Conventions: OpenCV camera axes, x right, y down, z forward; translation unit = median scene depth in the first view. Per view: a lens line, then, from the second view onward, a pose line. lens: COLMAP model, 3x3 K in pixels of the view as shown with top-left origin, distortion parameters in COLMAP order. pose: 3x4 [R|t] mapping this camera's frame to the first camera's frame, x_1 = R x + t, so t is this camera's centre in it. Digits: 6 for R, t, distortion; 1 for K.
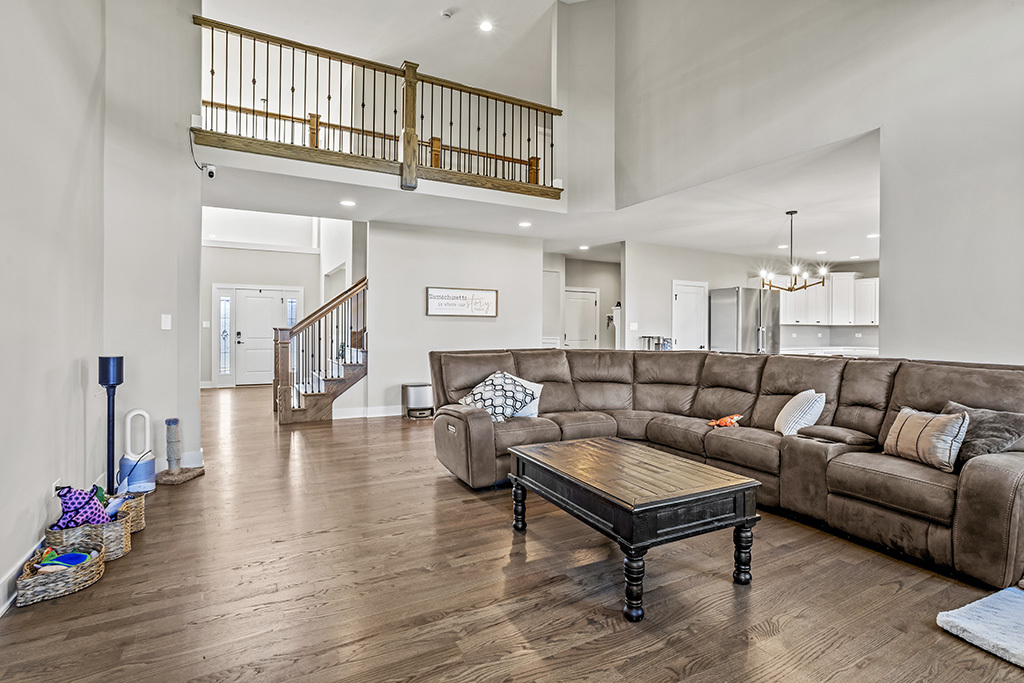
lens RADIAL K [[497.0, 0, 507.8], [0, 497.0, 328.6], [0, 0, 1]] dist [-0.047010, 0.030710]
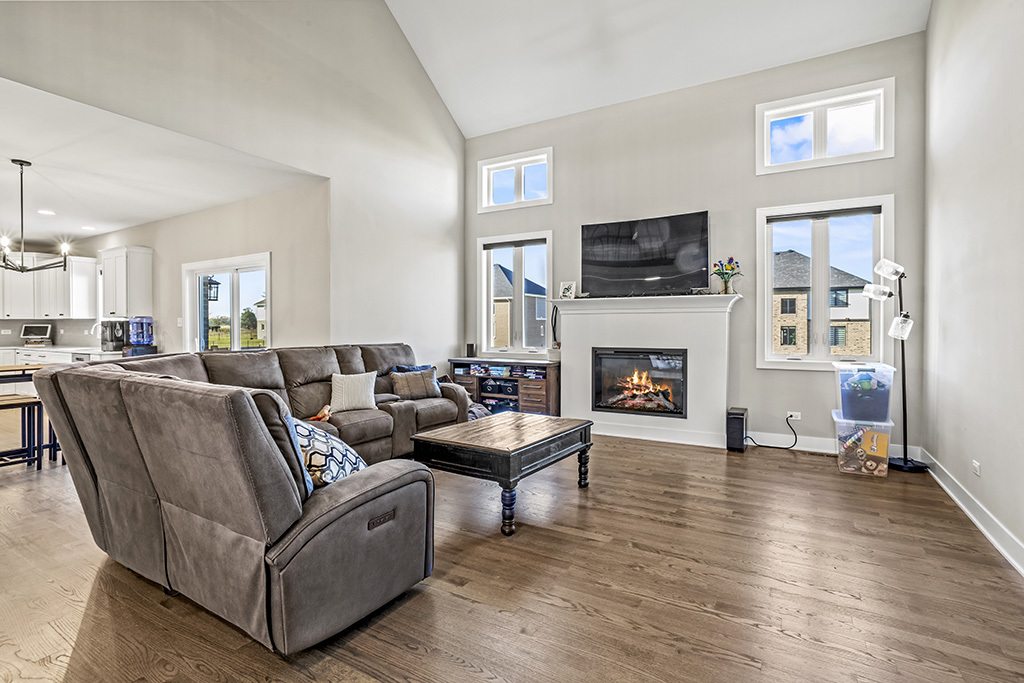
lens RADIAL K [[497.0, 0, 507.8], [0, 497.0, 328.6], [0, 0, 1]] dist [-0.047010, 0.030710]
pose [[-0.506409, -0.010113, 0.862234, -0.915294], [0.000079, 0.999931, 0.011775, -0.003069], [-0.862293, 0.006031, -0.506373, 1.705729]]
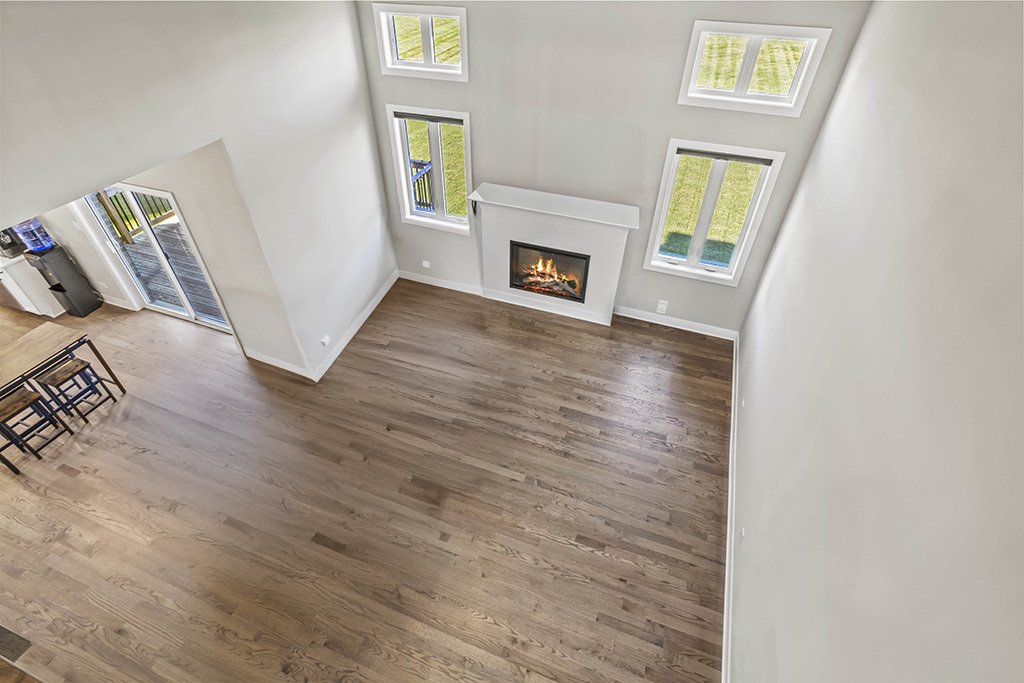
lens RADIAL K [[497.0, 0, 507.8], [0, 497.0, 328.6], [0, 0, 1]] dist [-0.047010, 0.030710]
pose [[-0.650318, -0.498027, 0.573634, -0.840580], [-0.006520, 0.758748, 0.651351, -1.132496], [-0.759634, 0.419845, -0.496675, 1.694542]]
